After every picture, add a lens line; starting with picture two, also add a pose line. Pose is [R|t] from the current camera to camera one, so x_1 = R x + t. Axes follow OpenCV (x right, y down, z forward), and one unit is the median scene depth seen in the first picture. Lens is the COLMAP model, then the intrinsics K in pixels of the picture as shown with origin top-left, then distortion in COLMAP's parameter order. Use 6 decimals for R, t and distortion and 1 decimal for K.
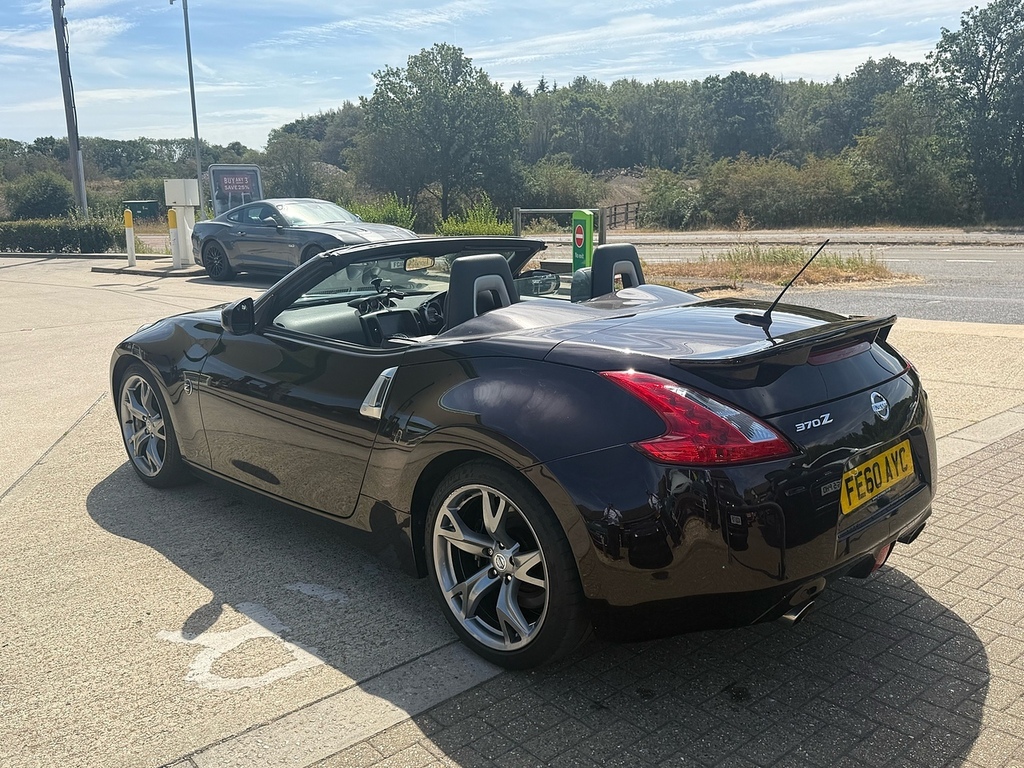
lens RADIAL K [[896.1, 0, 512.0], [0, 896.1, 384.0], [0, 0, 1]] dist [0.069643, -0.119050]
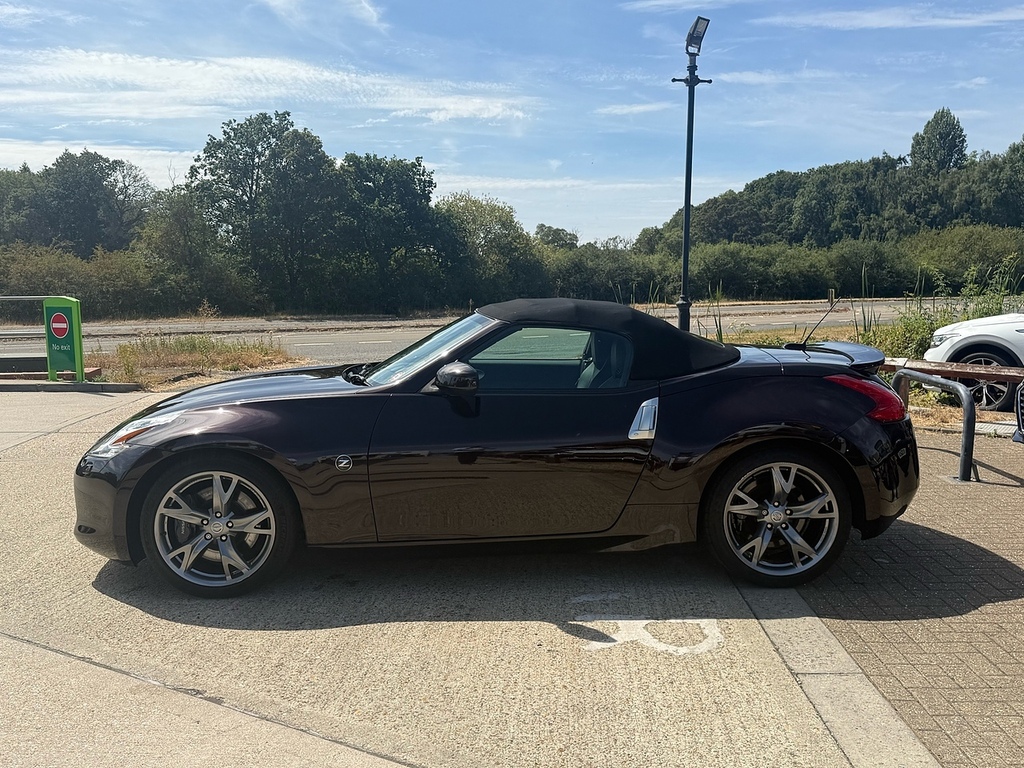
lens RADIAL K [[909.6, 0, 516.4], [0, 909.6, 389.6], [0, 0, 1]] dist [0.179570, -0.376046]
pose [[0.674379, -0.080392, 0.733996, -0.733275], [0.152058, 0.987869, -0.031509, -0.012800], [-0.722559, 0.132859, 0.678422, 0.134425]]
